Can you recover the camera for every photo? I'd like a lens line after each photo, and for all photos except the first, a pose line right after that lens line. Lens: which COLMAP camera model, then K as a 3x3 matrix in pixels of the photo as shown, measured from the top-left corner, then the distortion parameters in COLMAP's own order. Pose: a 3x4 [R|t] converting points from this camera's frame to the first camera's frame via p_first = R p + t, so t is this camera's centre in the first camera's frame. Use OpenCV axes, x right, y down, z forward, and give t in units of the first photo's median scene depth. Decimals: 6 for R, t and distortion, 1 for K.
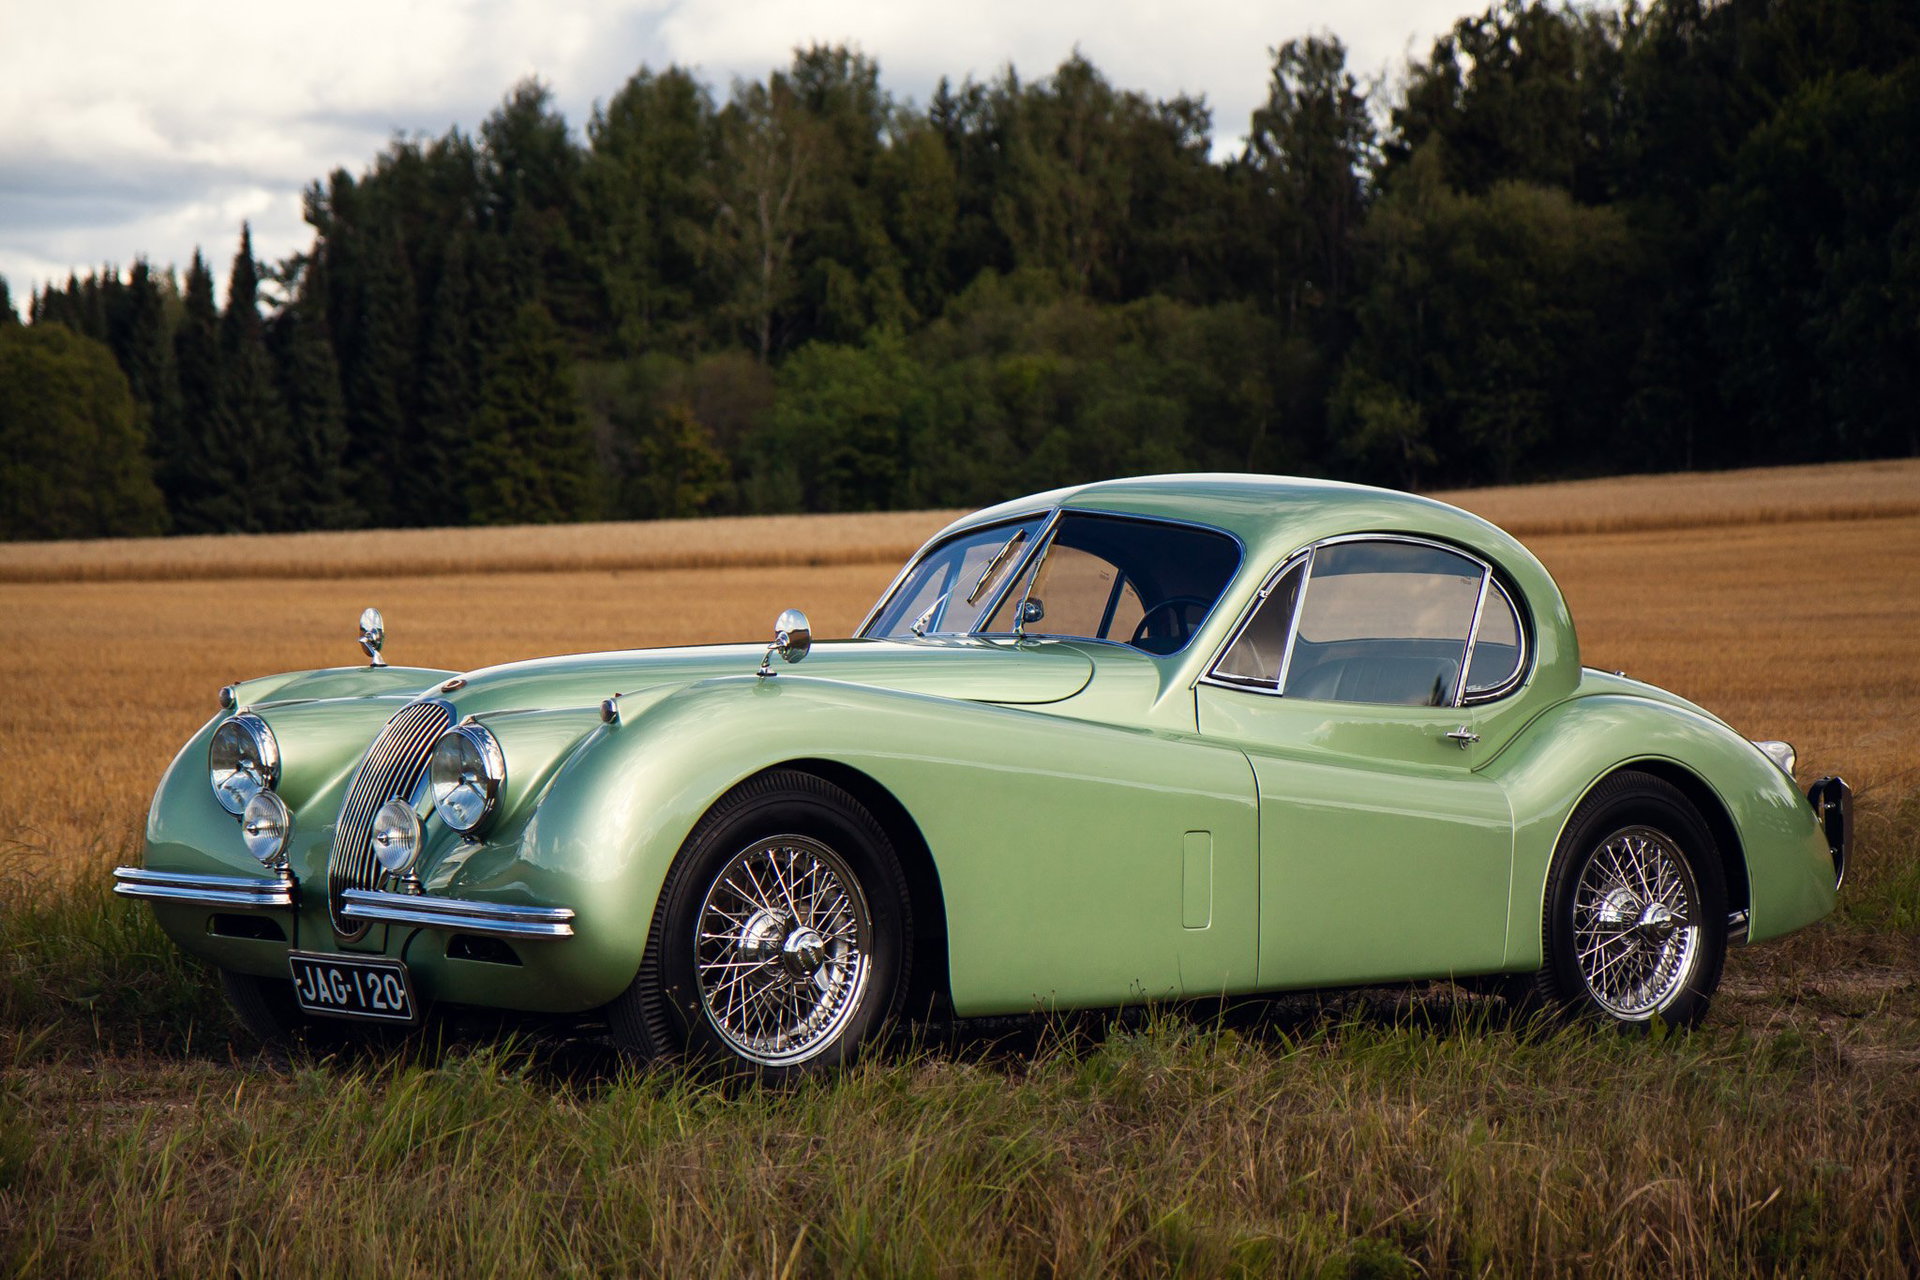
lens RADIAL K [[4383.2, 0, 947.5], [0, 4383.2, 661.0], [0, 0, 1]] dist [0.377950, 0.000000]
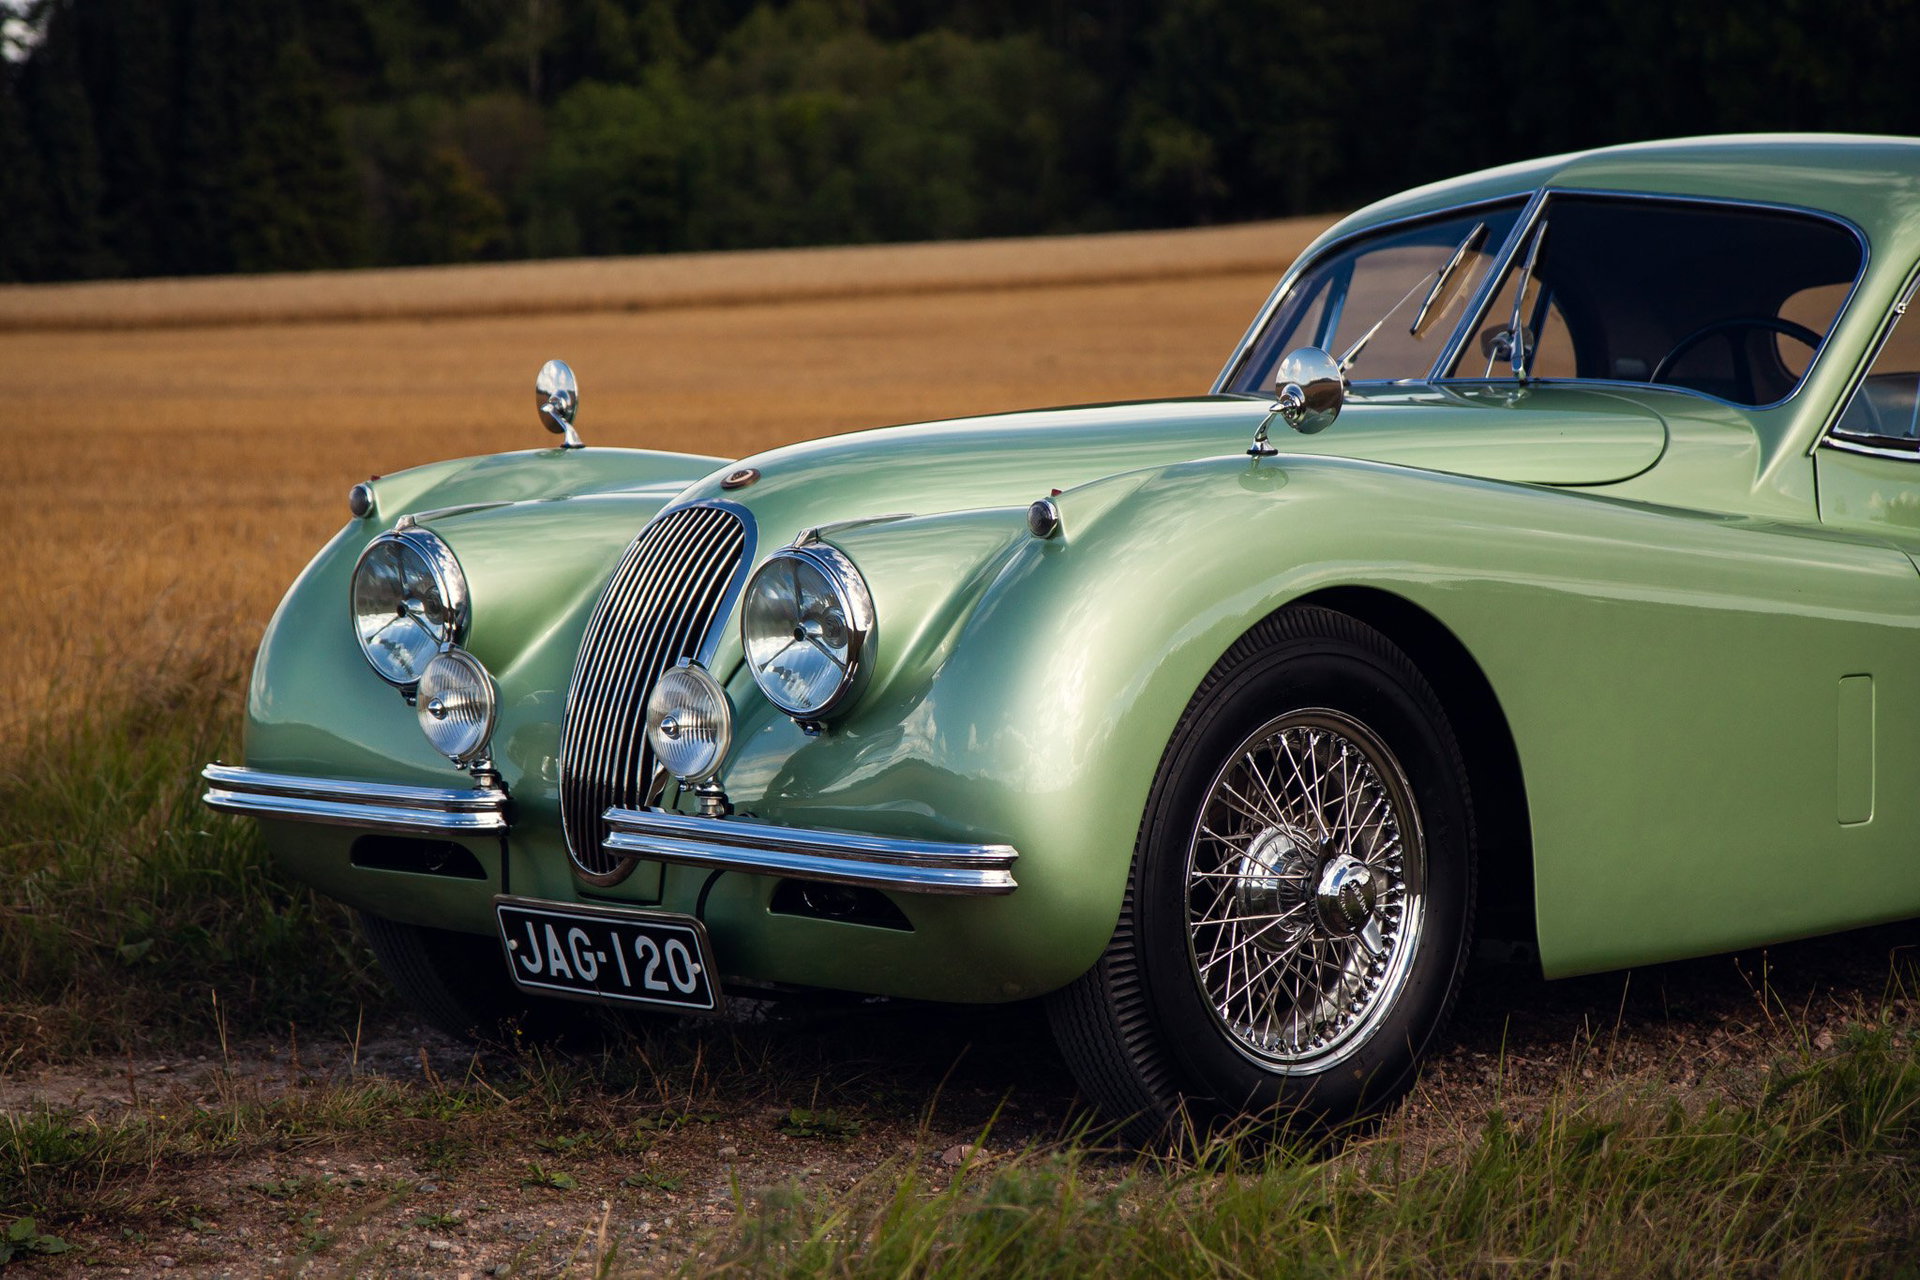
lens RADIAL K [[4438.9, 0, 952.0], [0, 4438.9, 649.1], [0, 0, 1]] dist [0.369802, 0.000000]
pose [[0.998617, -0.021929, 0.047782, -0.112529], [0.019294, 0.998304, 0.054917, -0.004524], [-0.048906, -0.053919, 0.997347, 0.352884]]
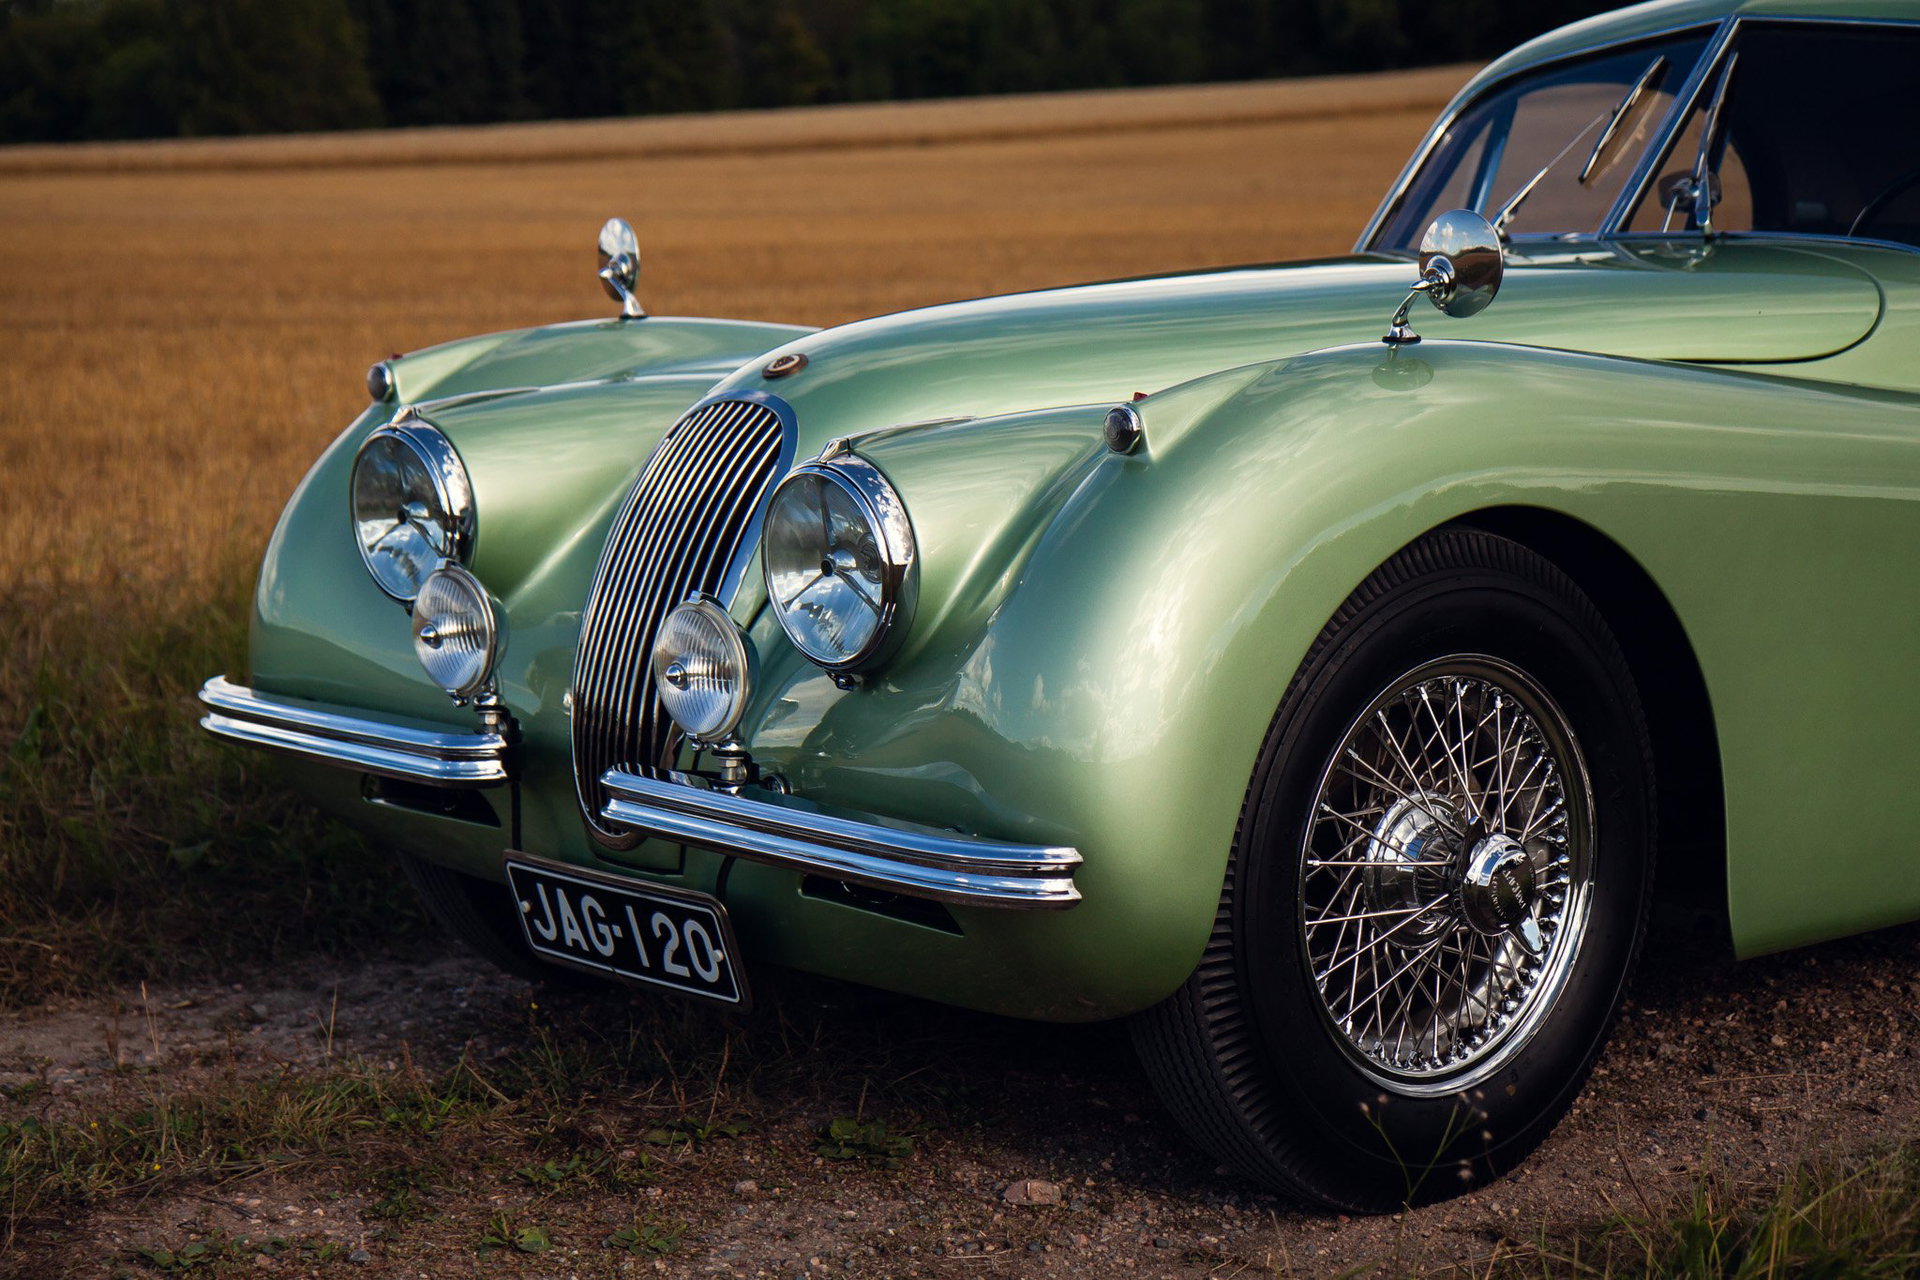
lens RADIAL K [[3494.9, 0, 956.7], [0, 3494.9, 646.3], [0, 0, 1]] dist [0.216075, 0.000000]
pose [[0.999635, -0.019860, -0.018328, -0.083467], [0.021916, 0.992554, 0.119820, -0.011340], [0.015812, -0.120178, 0.992626, 0.566049]]
